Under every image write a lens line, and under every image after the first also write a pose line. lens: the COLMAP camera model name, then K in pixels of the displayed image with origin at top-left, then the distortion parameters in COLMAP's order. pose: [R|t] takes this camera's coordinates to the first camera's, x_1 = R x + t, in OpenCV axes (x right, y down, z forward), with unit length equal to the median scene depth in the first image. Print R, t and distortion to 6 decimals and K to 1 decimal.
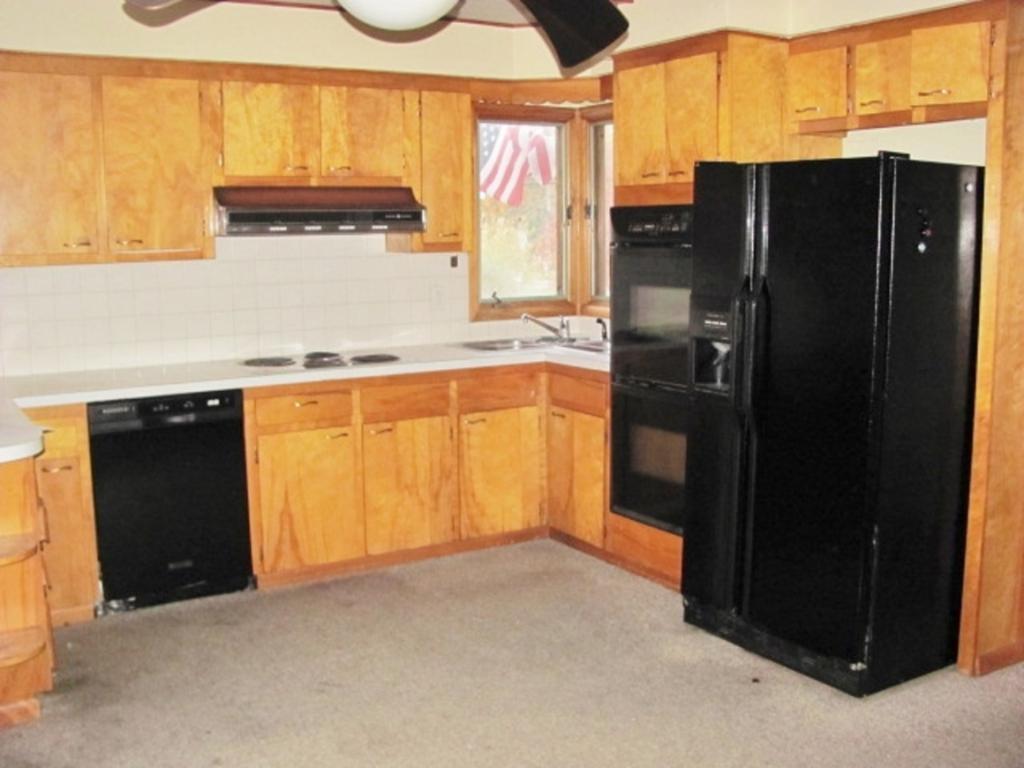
lens RADIAL K [[1074.5, 0, 512.0], [0, 1074.5, 384.0], [0, 0, 1]] dist [-0.117875, -0.010418]
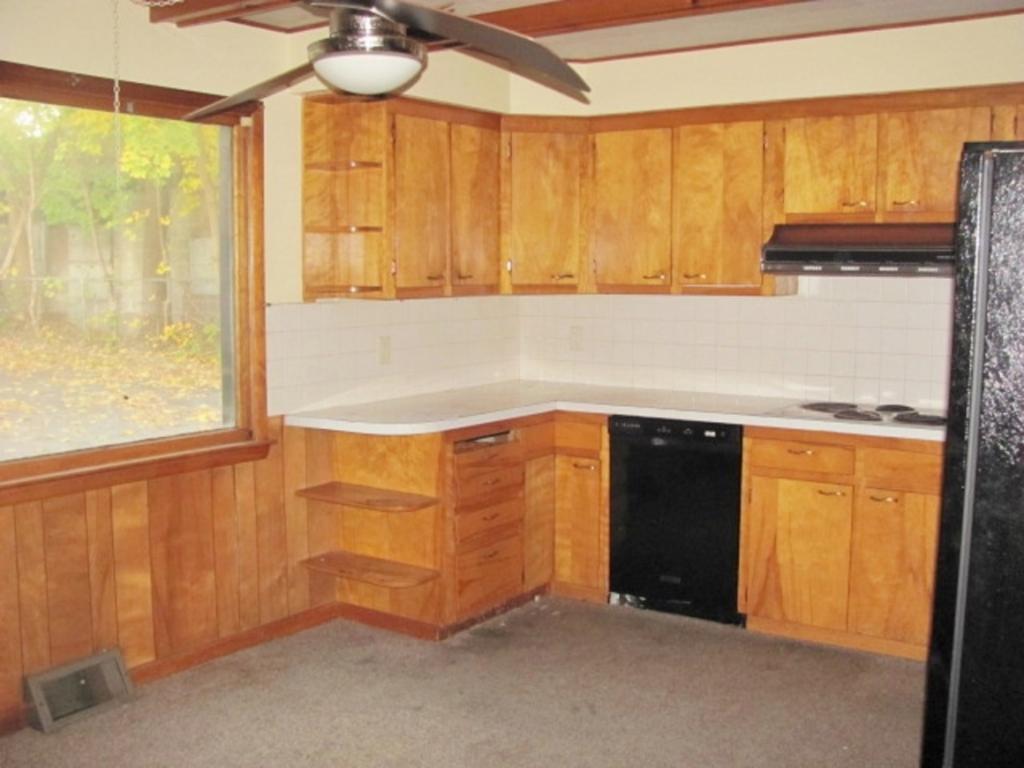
lens RADIAL K [[1074.5, 0, 512.0], [0, 1074.5, 384.0], [0, 0, 1]] dist [-0.117875, -0.010418]
pose [[0.435187, 0.108825, -0.893739, 0.534715], [-0.136965, 0.989117, 0.053746, -0.057215], [0.889861, 0.099022, 0.445356, 0.345488]]
